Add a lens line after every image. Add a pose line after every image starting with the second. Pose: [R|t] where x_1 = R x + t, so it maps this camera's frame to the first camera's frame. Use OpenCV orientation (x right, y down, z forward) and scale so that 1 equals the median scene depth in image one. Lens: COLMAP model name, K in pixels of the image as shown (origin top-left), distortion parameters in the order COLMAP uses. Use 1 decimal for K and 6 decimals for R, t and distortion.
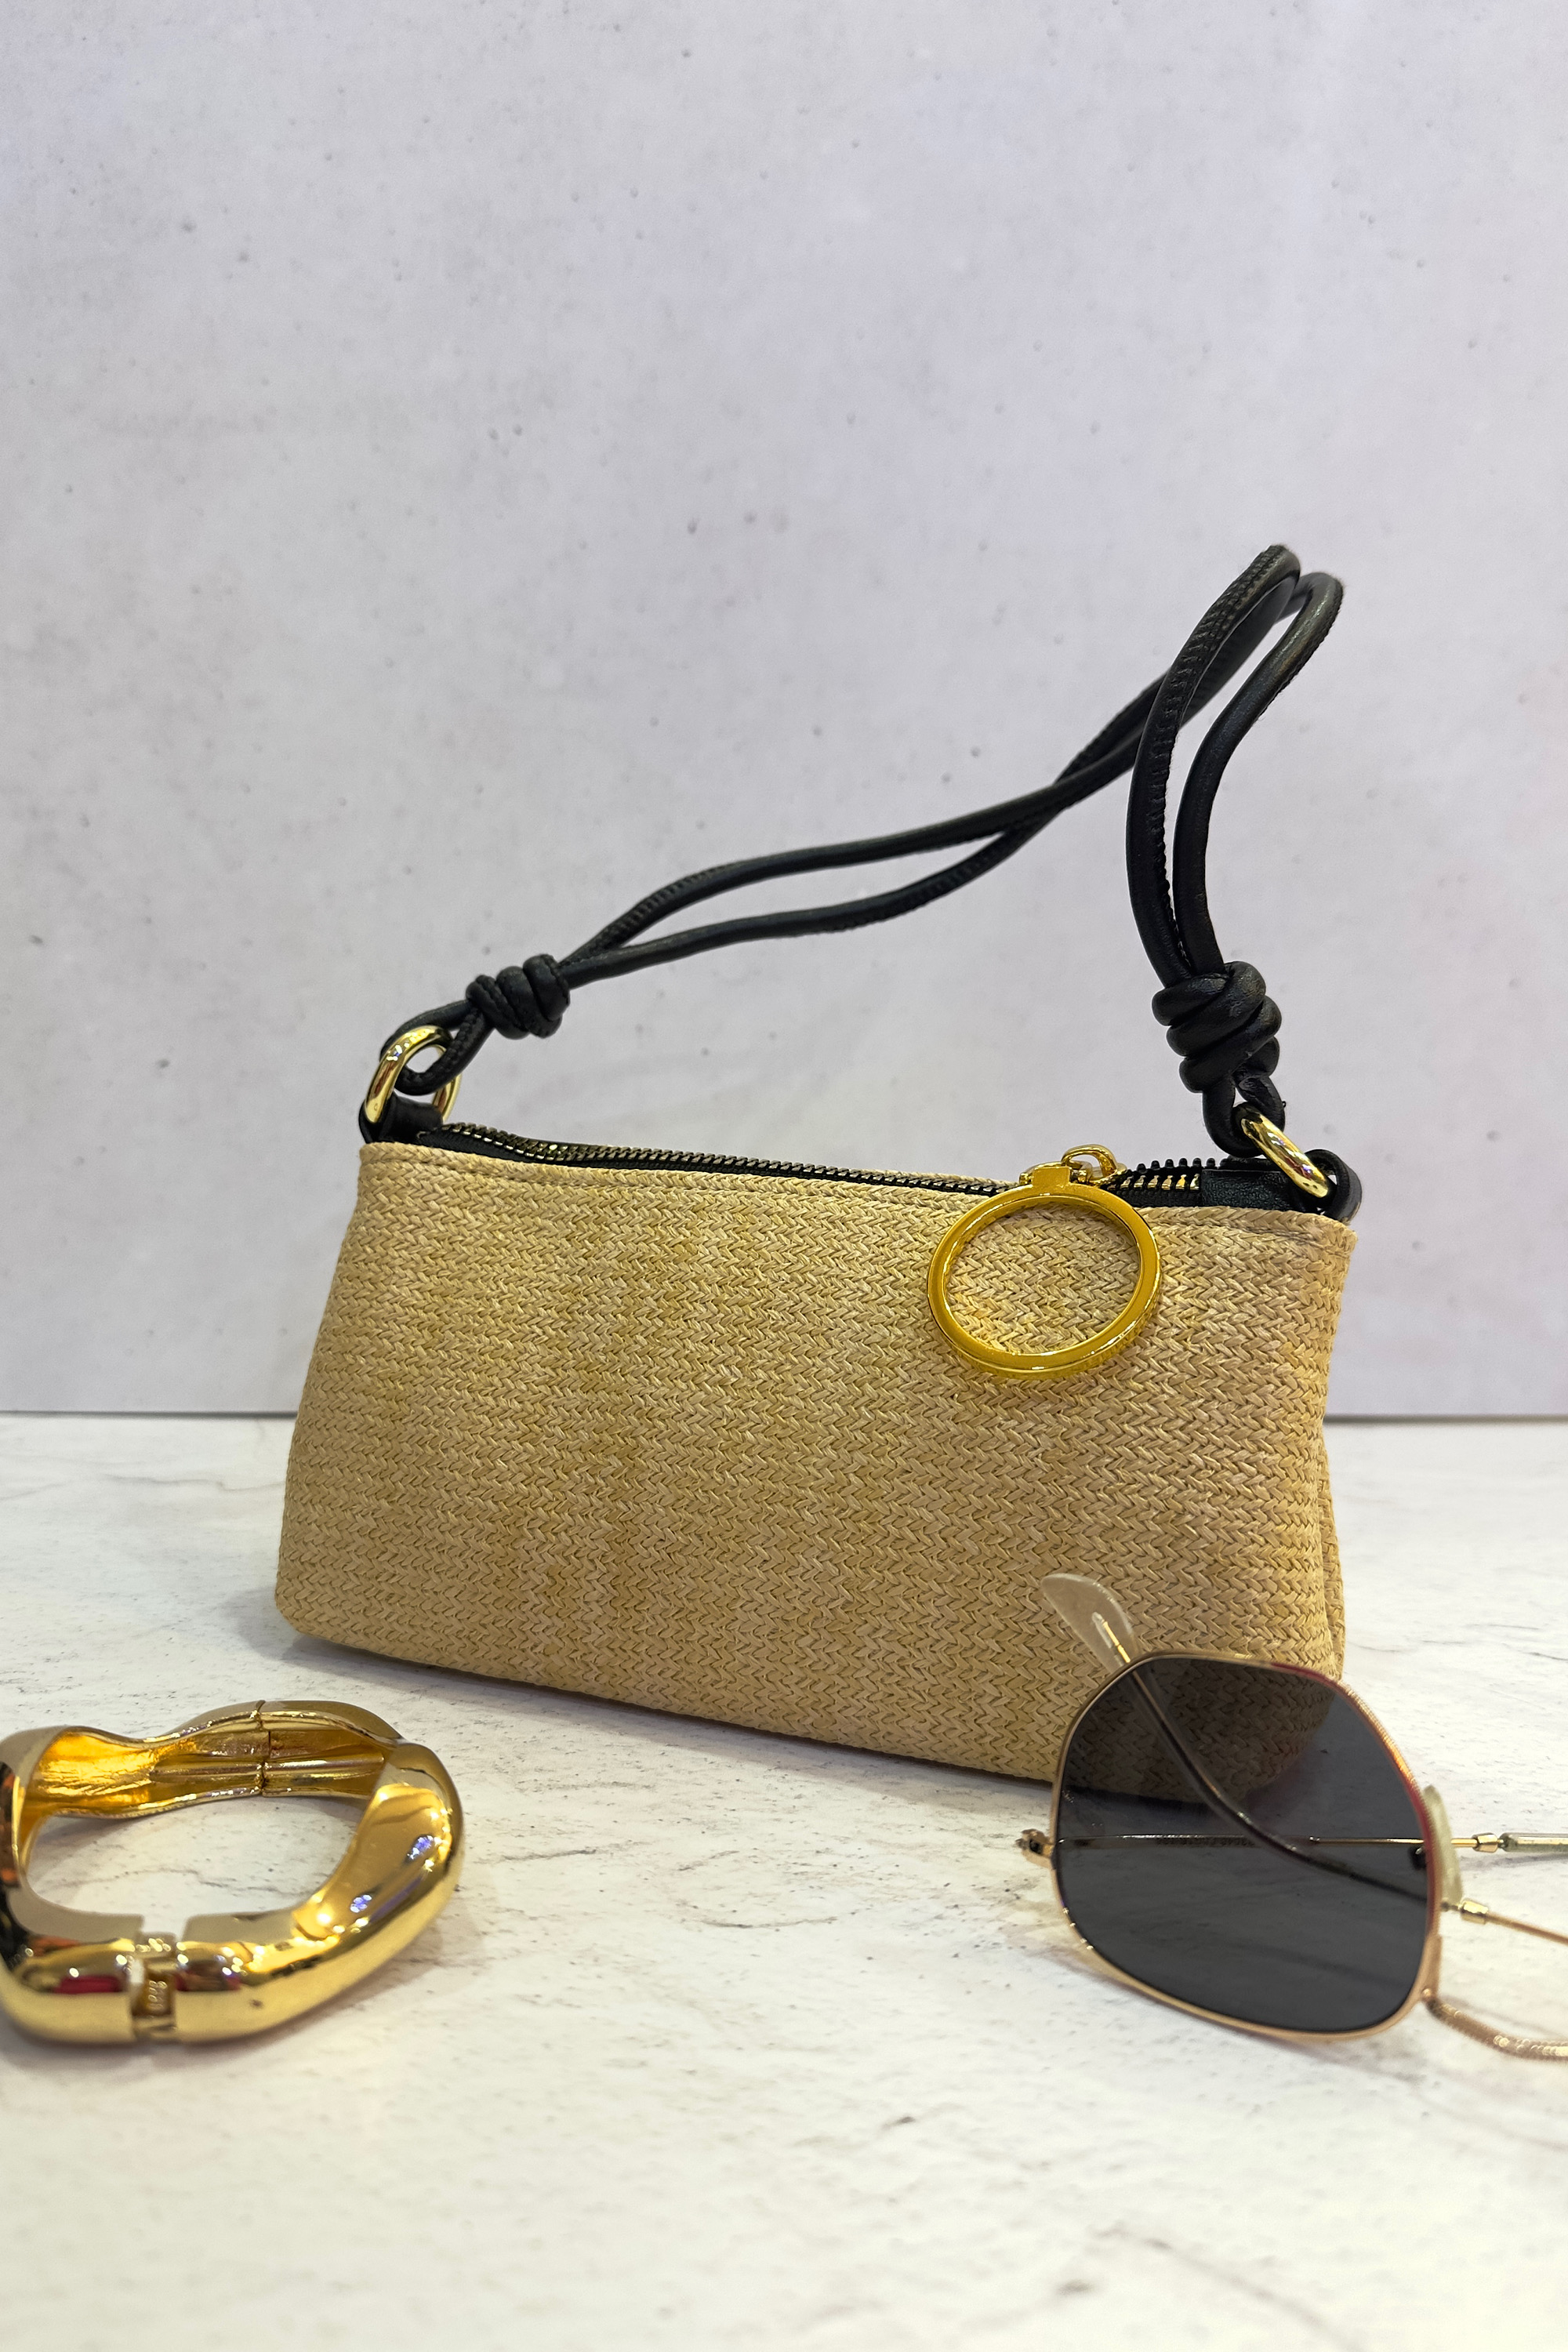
lens RADIAL K [[1746.5, 0, 765.5], [0, 1746.5, 1180.1], [0, 0, 1]] dist [-0.026750, 0.011091]
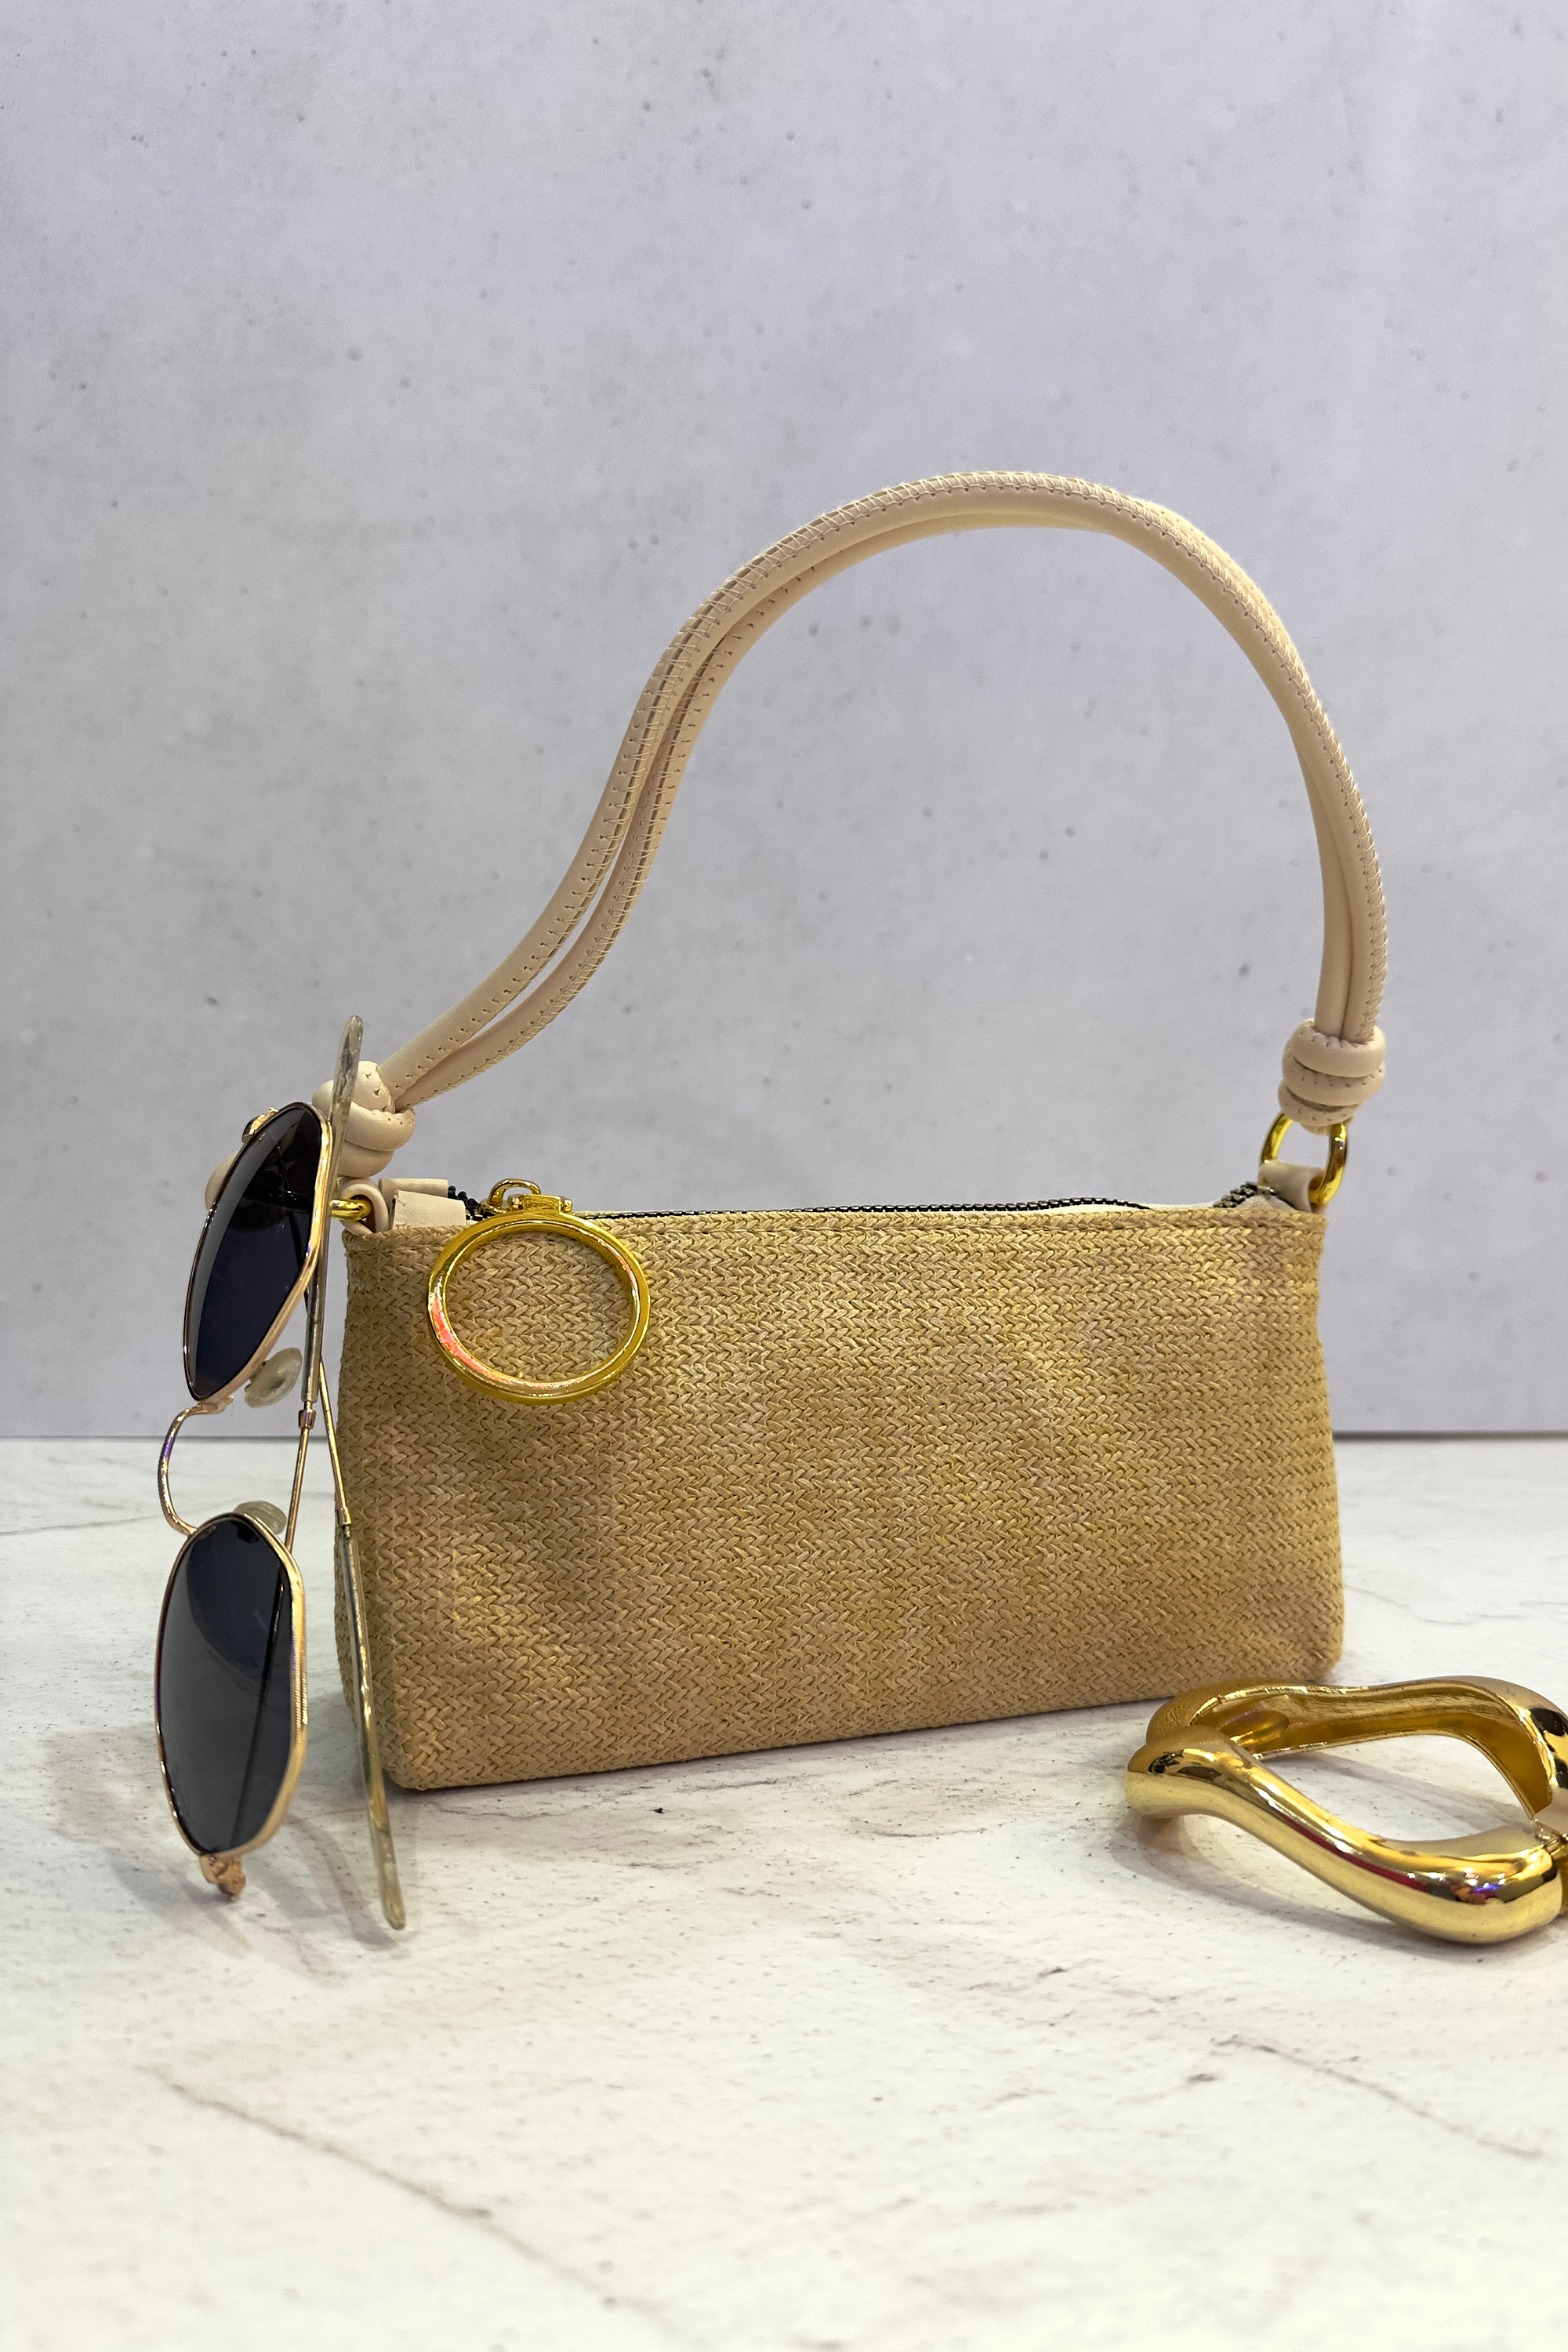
lens RADIAL K [[1743.2, 0, 881.1], [0, 1743.2, 1177.3], [0, 0, 1]] dist [-0.009168, -0.007417]
pose [[0.999671, -0.003900, 0.025335, -0.059229], [0.004731, 0.999449, -0.032839, 0.019827], [-0.025193, 0.032948, 0.999140, -0.195503]]
